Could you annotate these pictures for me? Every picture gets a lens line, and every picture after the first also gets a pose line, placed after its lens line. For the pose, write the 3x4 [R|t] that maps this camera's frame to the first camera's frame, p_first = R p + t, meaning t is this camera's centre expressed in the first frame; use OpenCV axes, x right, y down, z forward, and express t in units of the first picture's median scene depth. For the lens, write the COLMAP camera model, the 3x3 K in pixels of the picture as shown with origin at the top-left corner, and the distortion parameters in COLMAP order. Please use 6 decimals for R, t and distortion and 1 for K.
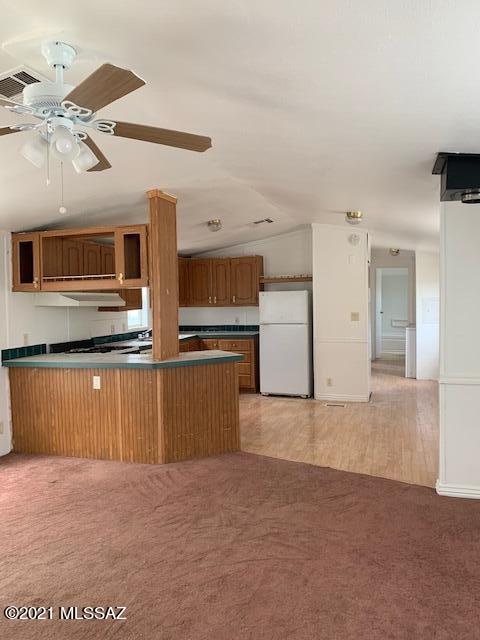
lens RADIAL K [[487.8, 0, 245.3], [0, 487.8, 322.9], [0, 0, 1]] dist [0.050665, -0.124258]
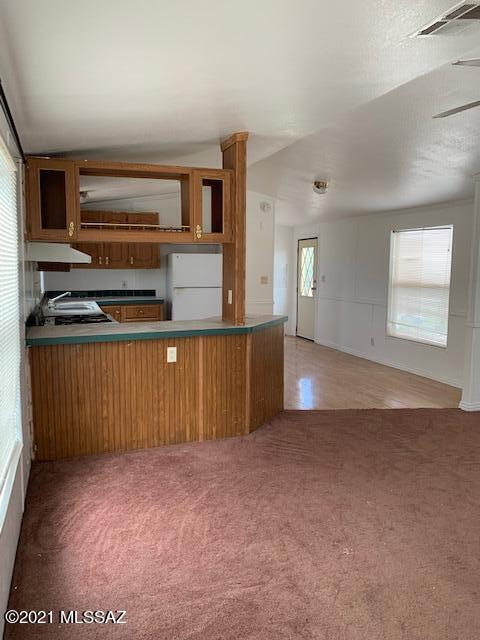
lens RADIAL K [[487.8, 0, 245.3], [0, 487.8, 322.9], [0, 0, 1]] dist [0.050665, -0.124258]
pose [[0.798421, -0.050956, 0.599940, -0.696098], [0.012216, 0.997578, 0.068472, 0.011721], [-0.601976, -0.047340, 0.797110, 0.258847]]
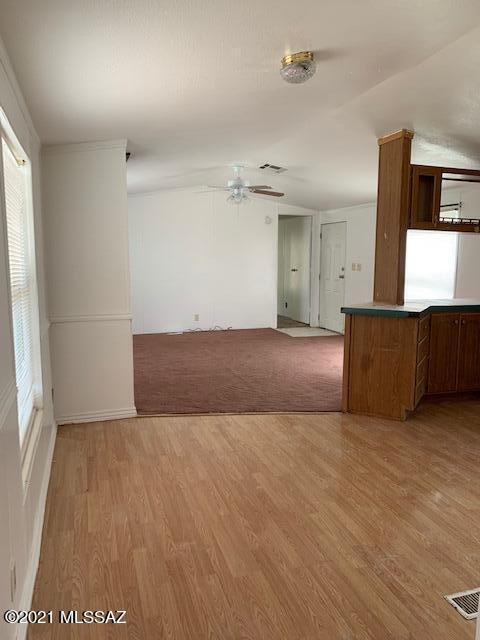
lens RADIAL K [[487.8, 0, 245.3], [0, 487.8, 322.9], [0, 0, 1]] dist [0.050665, -0.124258]
pose [[-0.816583, 0.087731, -0.570523, 0.647111], [-0.020487, 0.983355, 0.180535, -0.062133], [0.576865, 0.159110, -0.801193, 1.607283]]
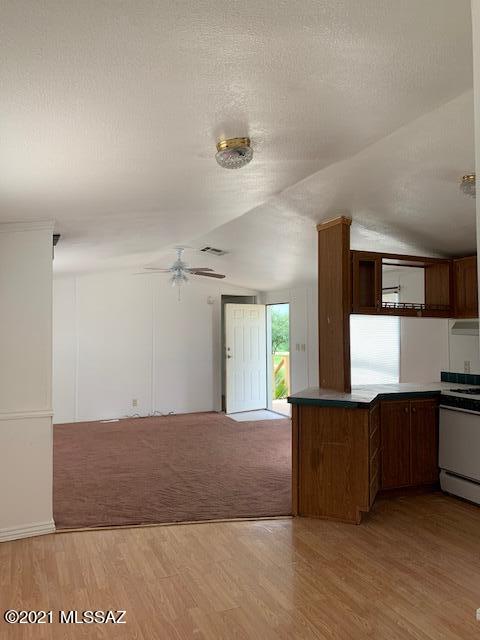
lens RADIAL K [[487.8, 0, 245.3], [0, 487.8, 322.9], [0, 0, 1]] dist [0.050665, -0.124258]
pose [[-0.747711, 0.002820, -0.664018, 0.596484], [-0.019319, 0.999475, 0.025999, -0.079180], [0.663743, 0.032268, -0.747265, 1.557634]]
